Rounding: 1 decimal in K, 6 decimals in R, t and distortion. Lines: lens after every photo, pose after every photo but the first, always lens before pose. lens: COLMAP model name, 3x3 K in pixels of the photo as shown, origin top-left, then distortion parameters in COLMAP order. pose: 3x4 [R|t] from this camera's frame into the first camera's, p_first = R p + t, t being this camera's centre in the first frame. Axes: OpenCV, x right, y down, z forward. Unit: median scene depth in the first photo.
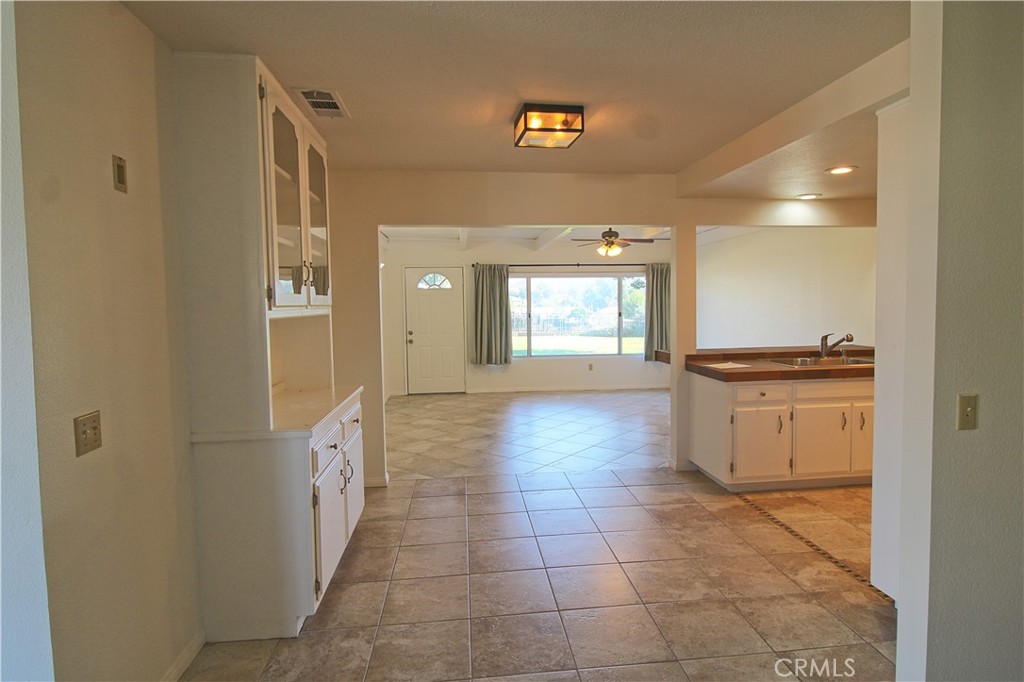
lens RADIAL K [[544.0, 0, 517.2], [0, 544.0, 326.8], [0, 0, 1]] dist [0.003270, -0.011626]
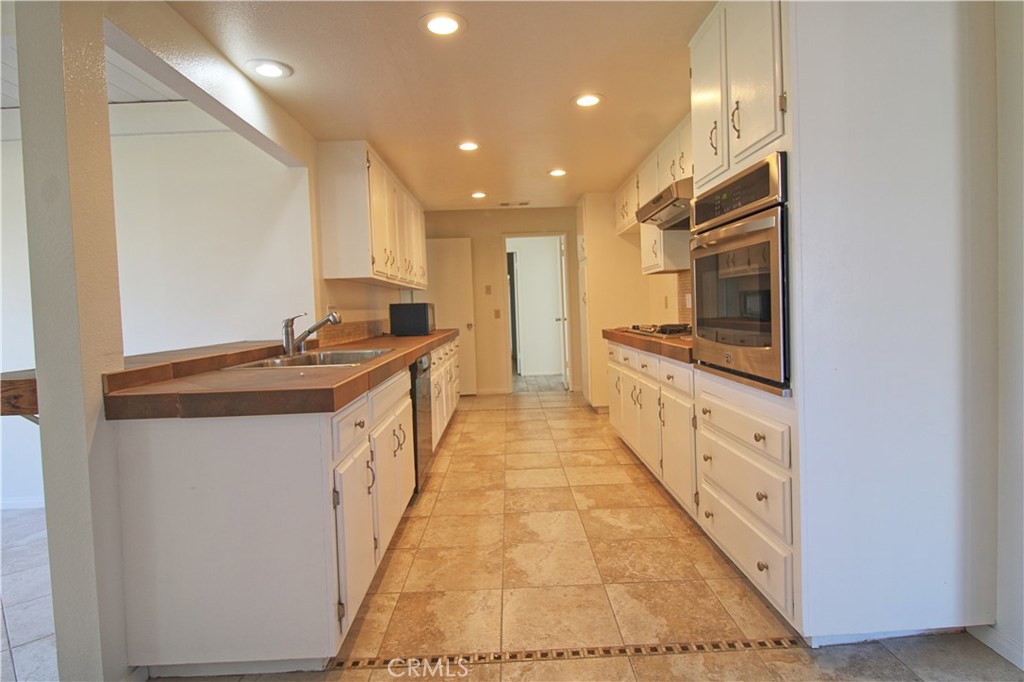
lens RADIAL K [[544.0, 0, 517.2], [0, 544.0, 326.8], [0, 0, 1]] dist [0.003270, -0.011626]
pose [[0.079501, -0.020589, 0.996622, -0.016301], [0.073829, 0.997162, 0.014711, 0.040223], [-0.994097, 0.072410, 0.080795, 0.812568]]
